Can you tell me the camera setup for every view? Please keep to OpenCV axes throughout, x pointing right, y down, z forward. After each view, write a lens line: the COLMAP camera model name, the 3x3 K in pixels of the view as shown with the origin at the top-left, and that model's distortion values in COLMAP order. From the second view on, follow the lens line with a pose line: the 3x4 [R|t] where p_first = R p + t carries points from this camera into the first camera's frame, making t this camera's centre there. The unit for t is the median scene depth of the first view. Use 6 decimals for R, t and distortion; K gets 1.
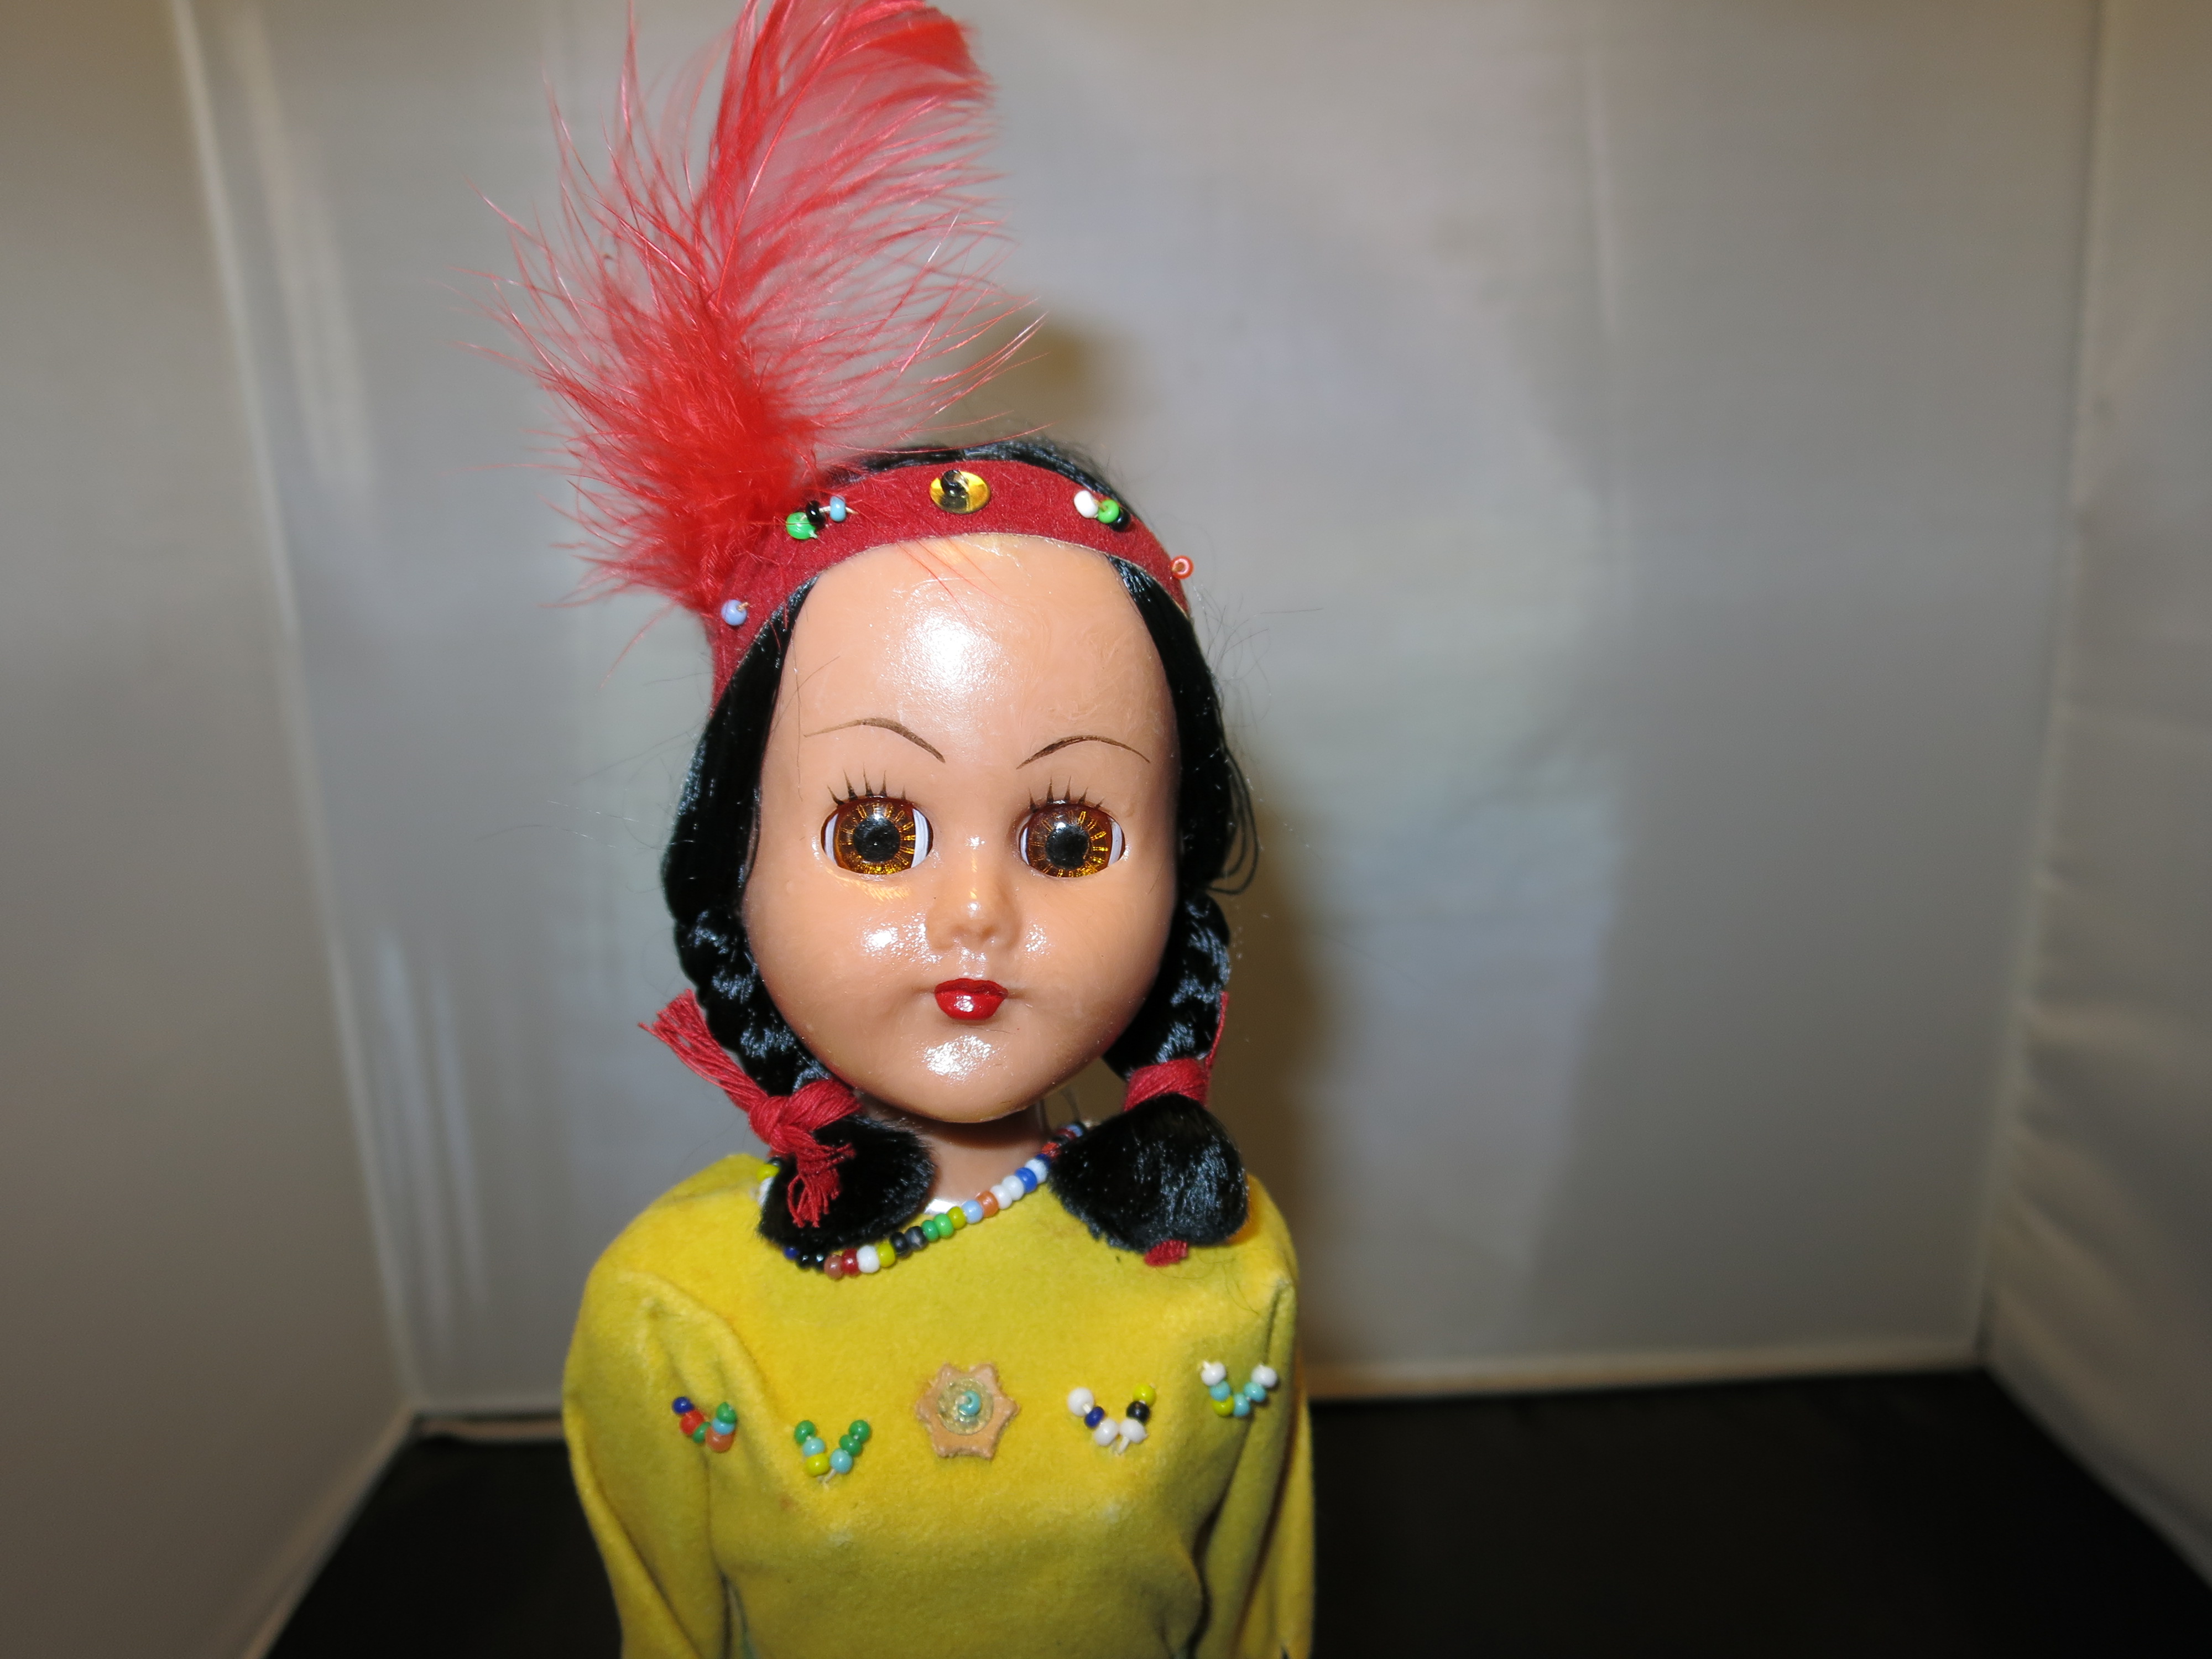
lens RADIAL K [[1536.9, 0, 1106.0], [0, 1536.9, 829.5], [0, 0, 1]] dist [-0.062458, 0.004145]
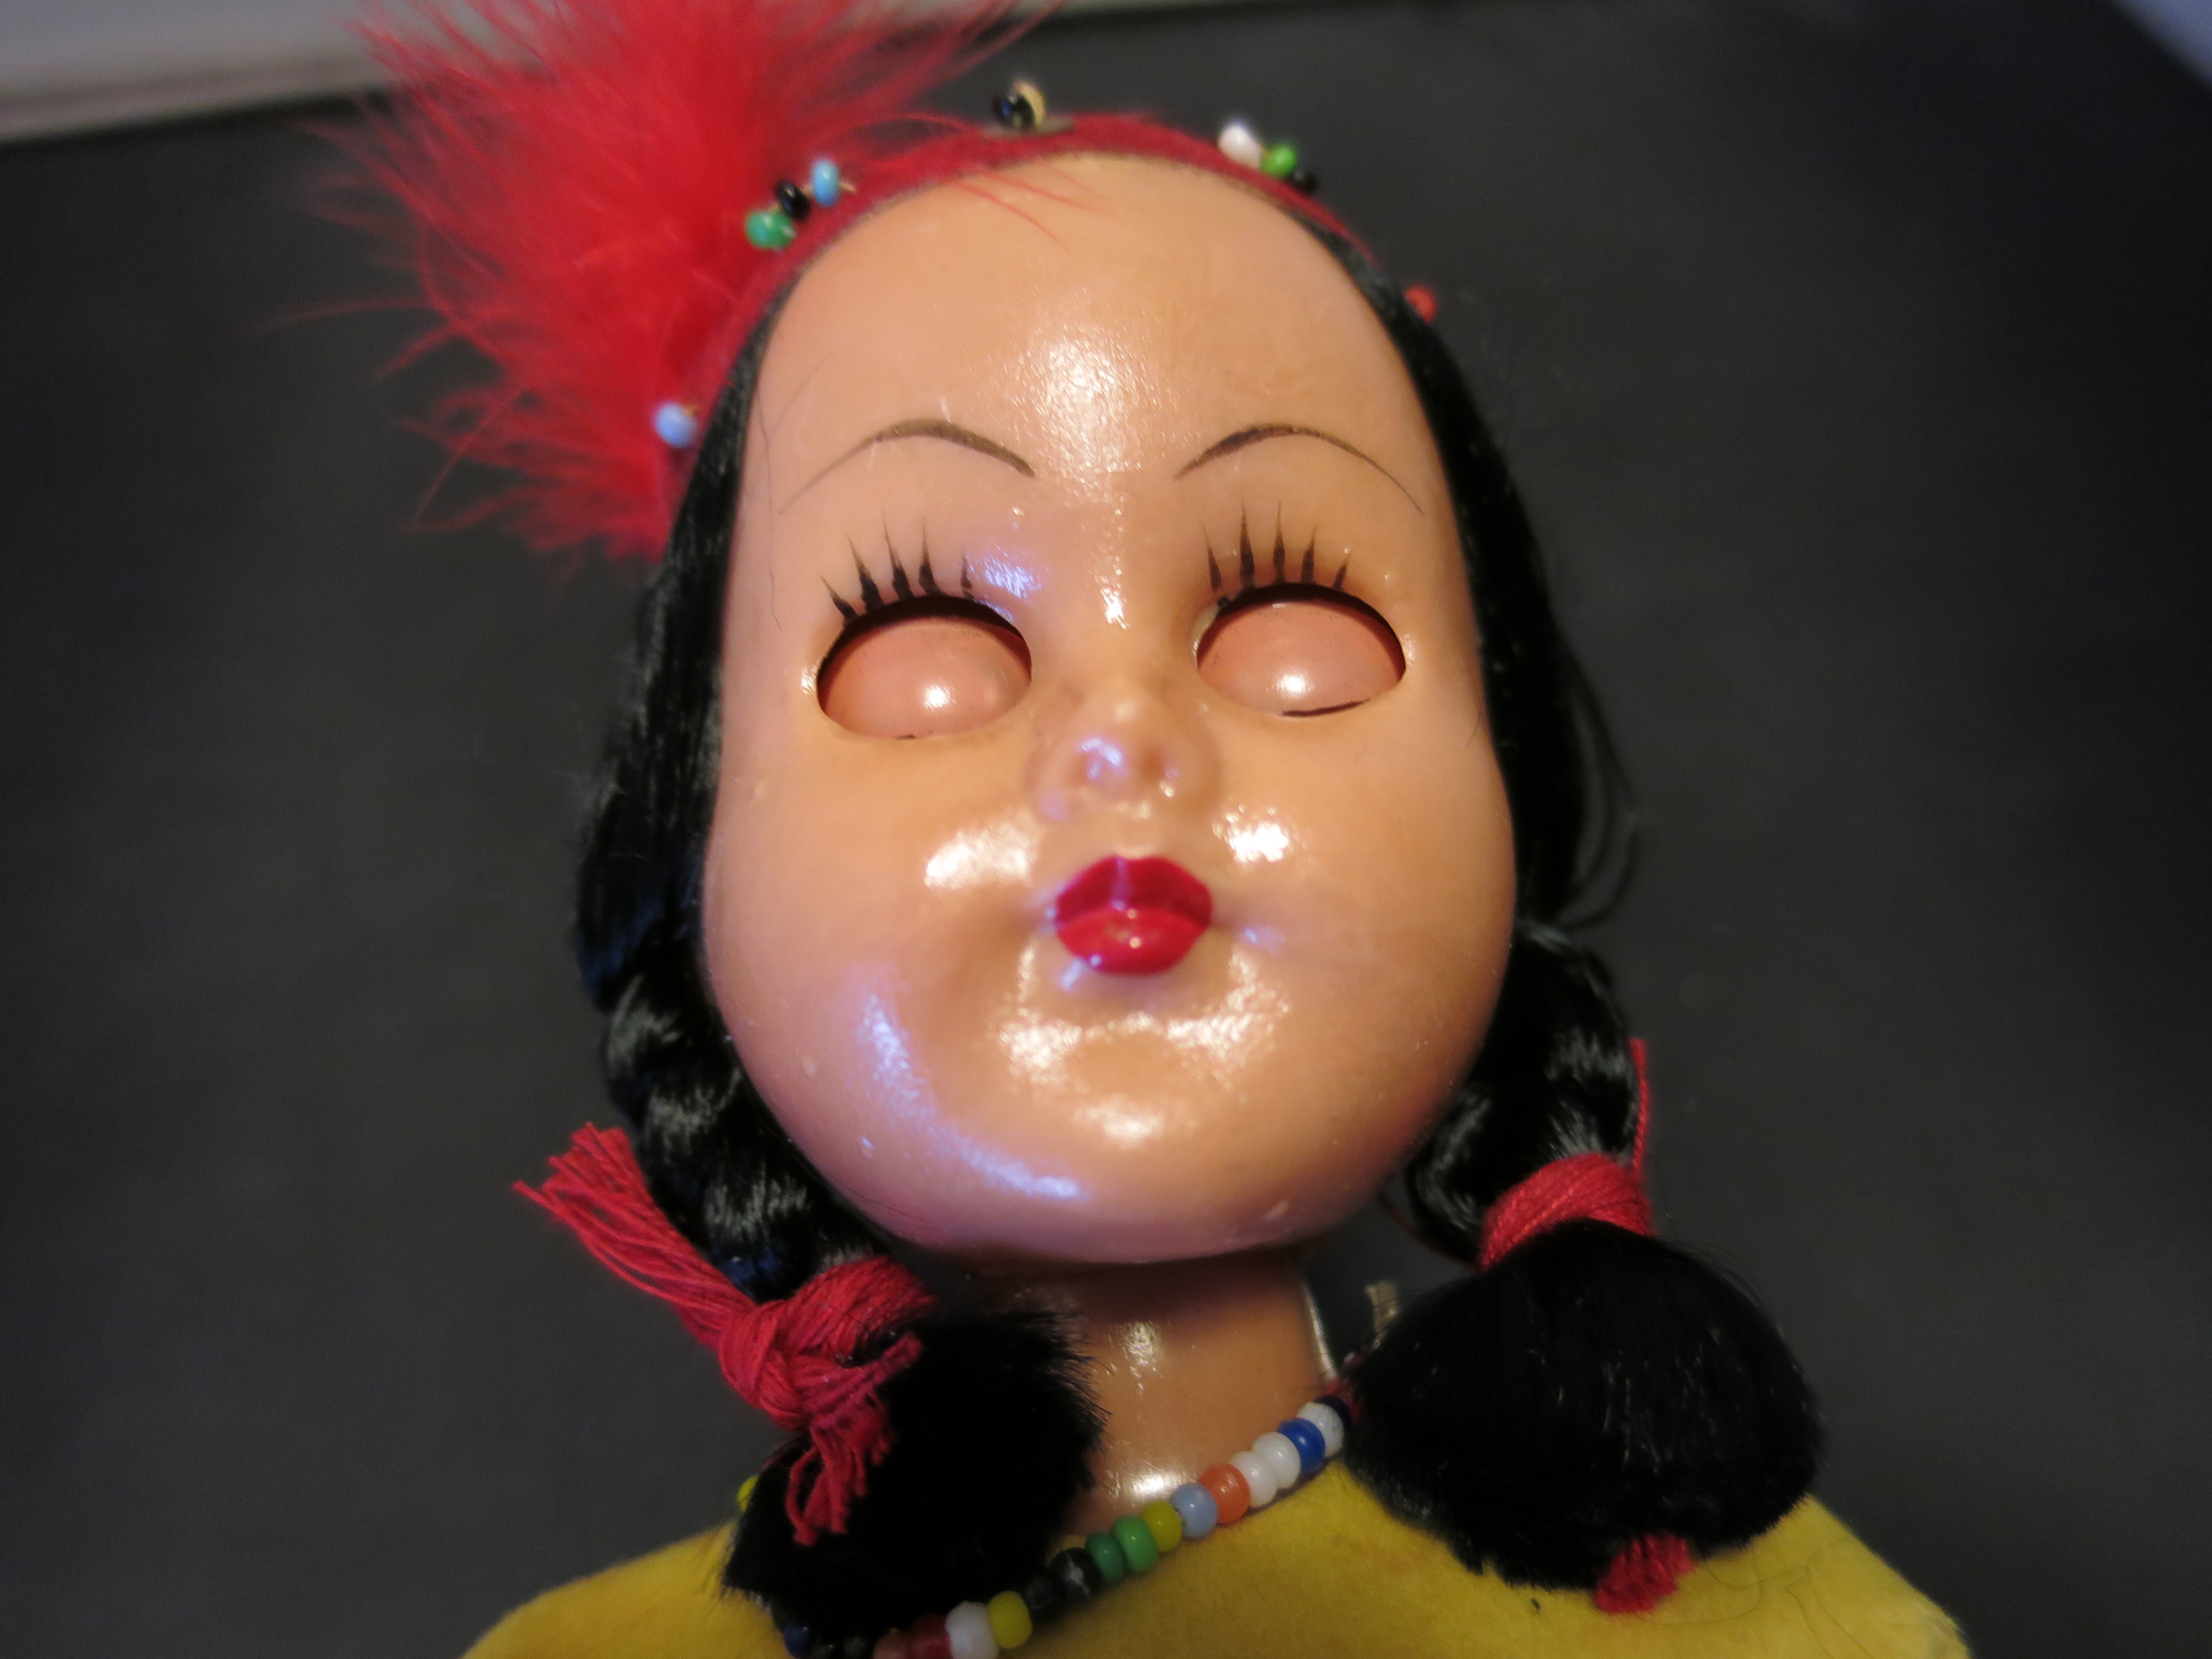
lens RADIAL K [[1536.9, 0, 1106.0], [0, 1536.9, 829.5], [0, 0, 1]] dist [-0.062458, 0.004145]
pose [[0.987778, -0.137541, -0.073323, -0.055893], [0.098682, 0.915999, -0.388853, 0.250987], [0.120647, 0.376865, 0.918377, 0.536579]]
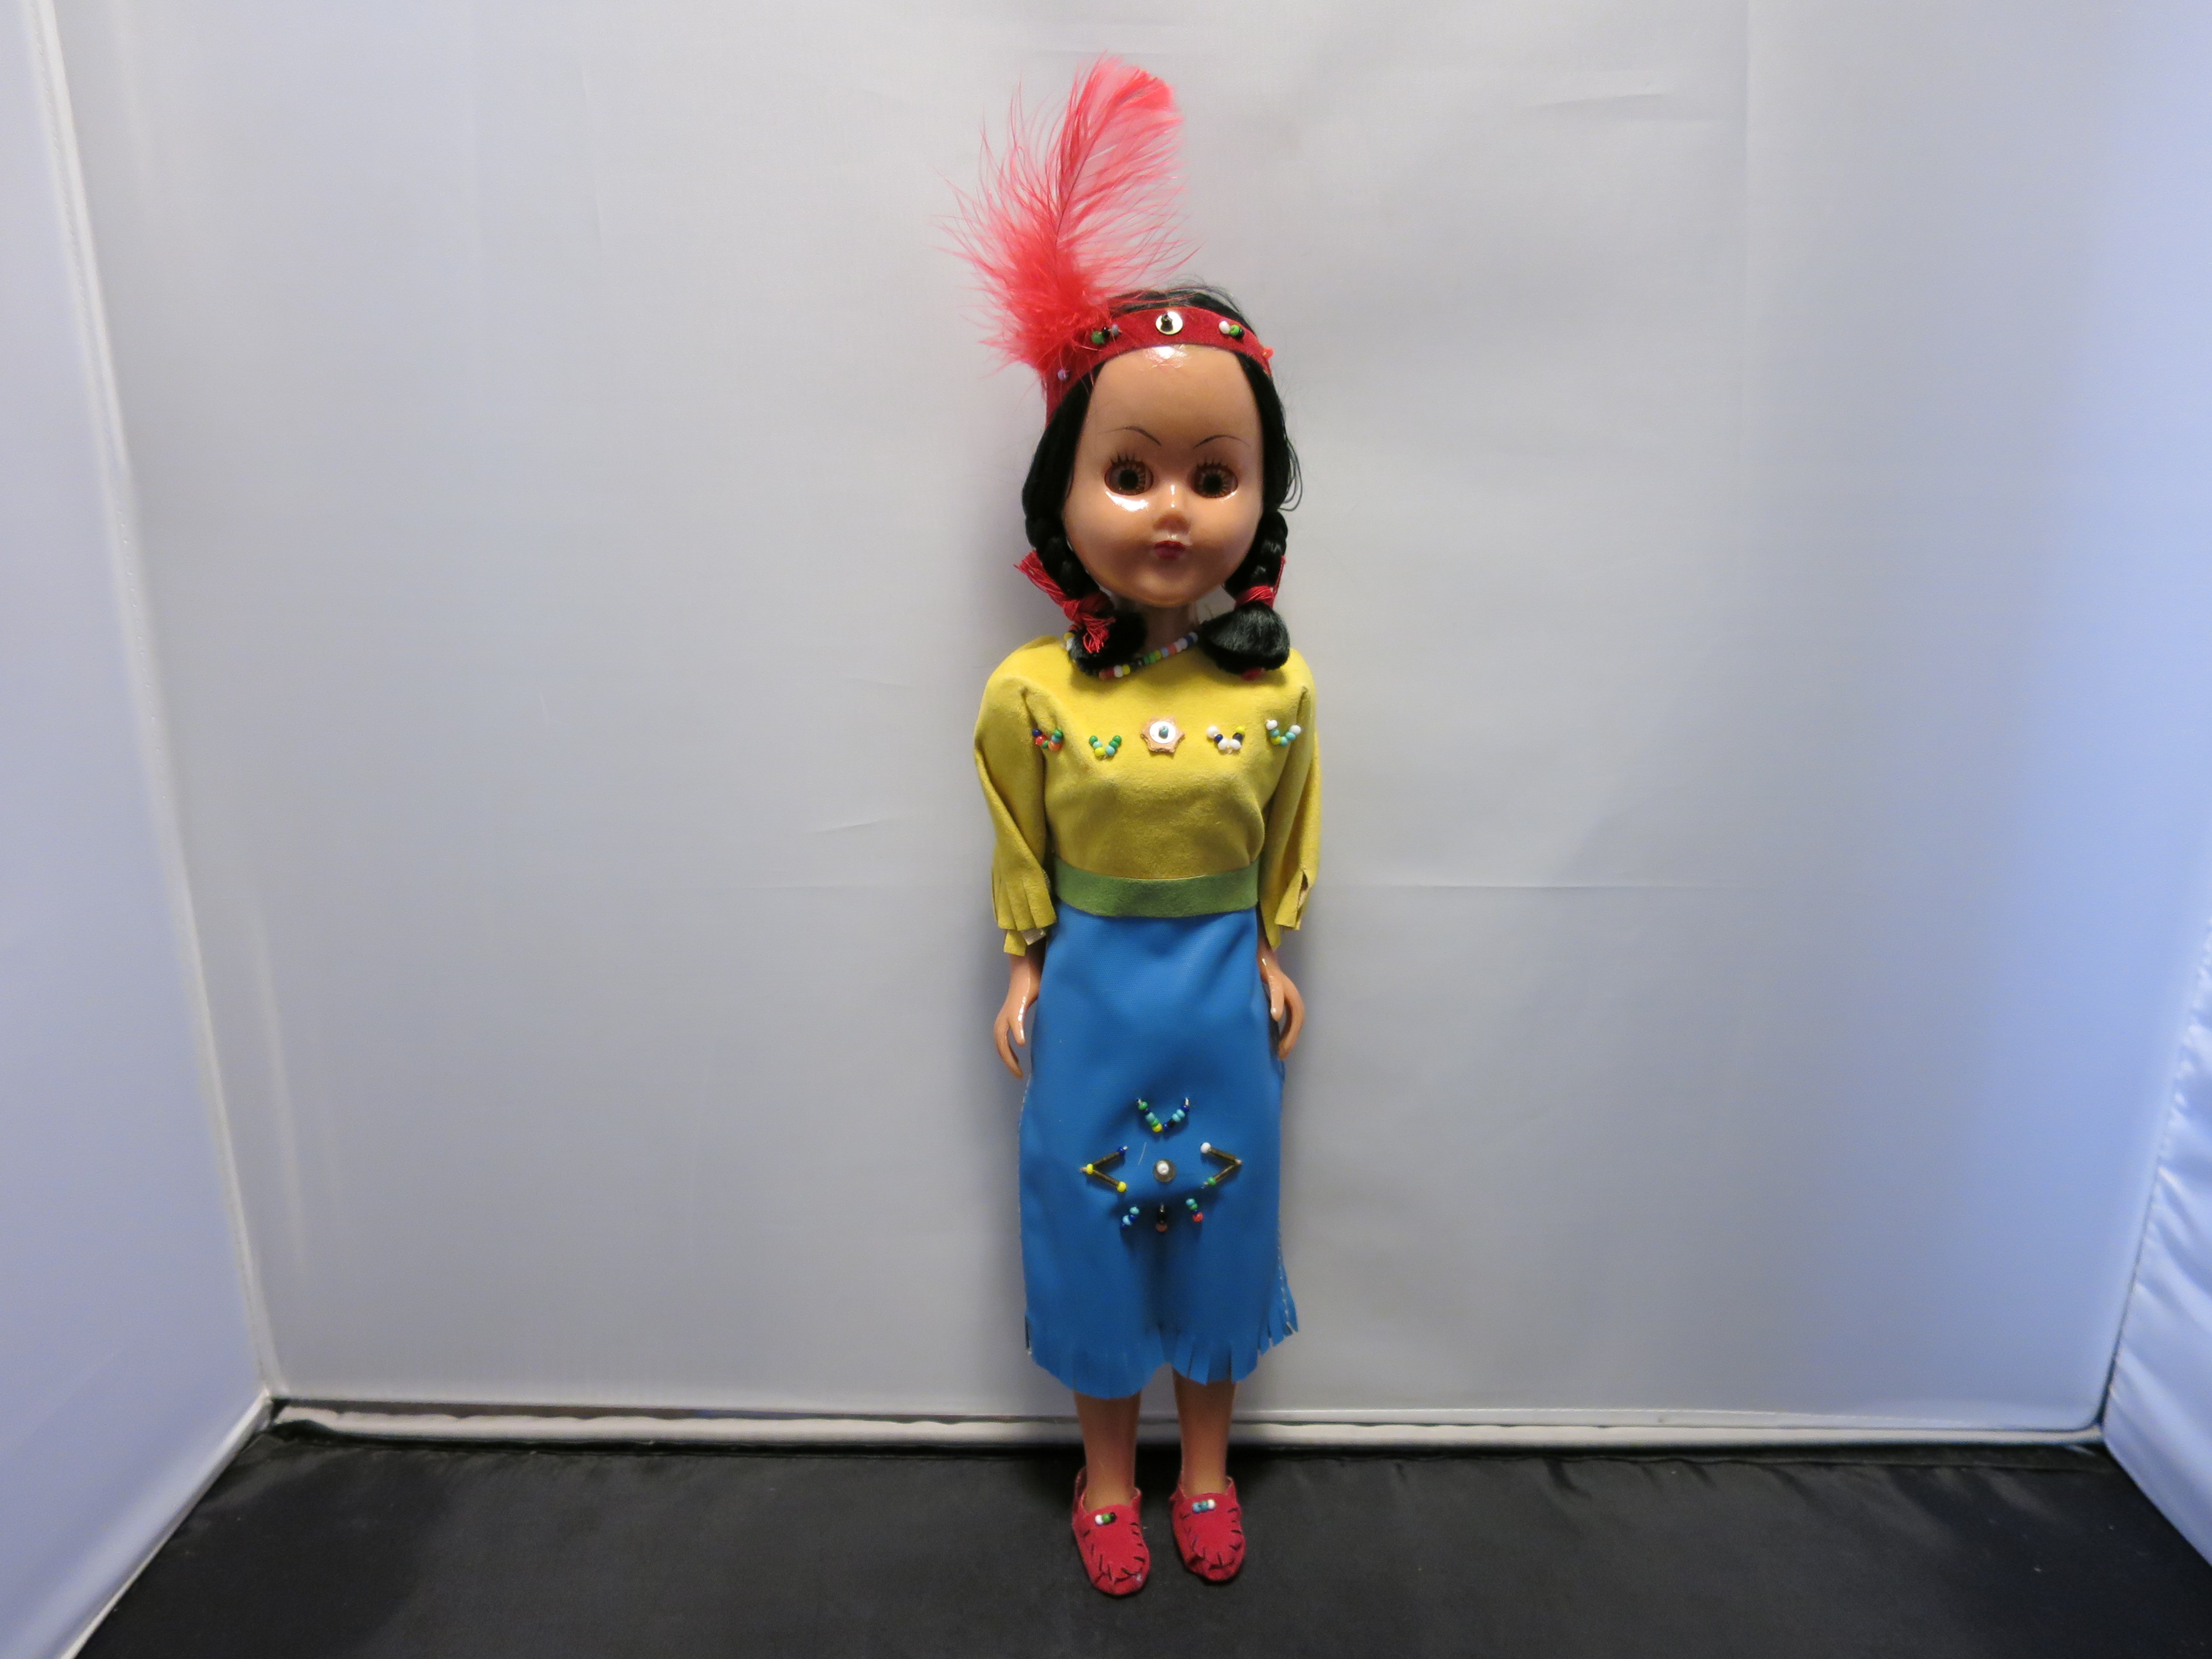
lens RADIAL K [[1536.9, 0, 1106.0], [0, 1536.9, 829.5], [0, 0, 1]] dist [-0.062458, 0.004145]
pose [[0.996679, 0.024542, -0.077639, 0.005804], [-0.005972, 0.972960, 0.230895, -0.012267], [0.081206, -0.229665, 0.969876, -1.285748]]
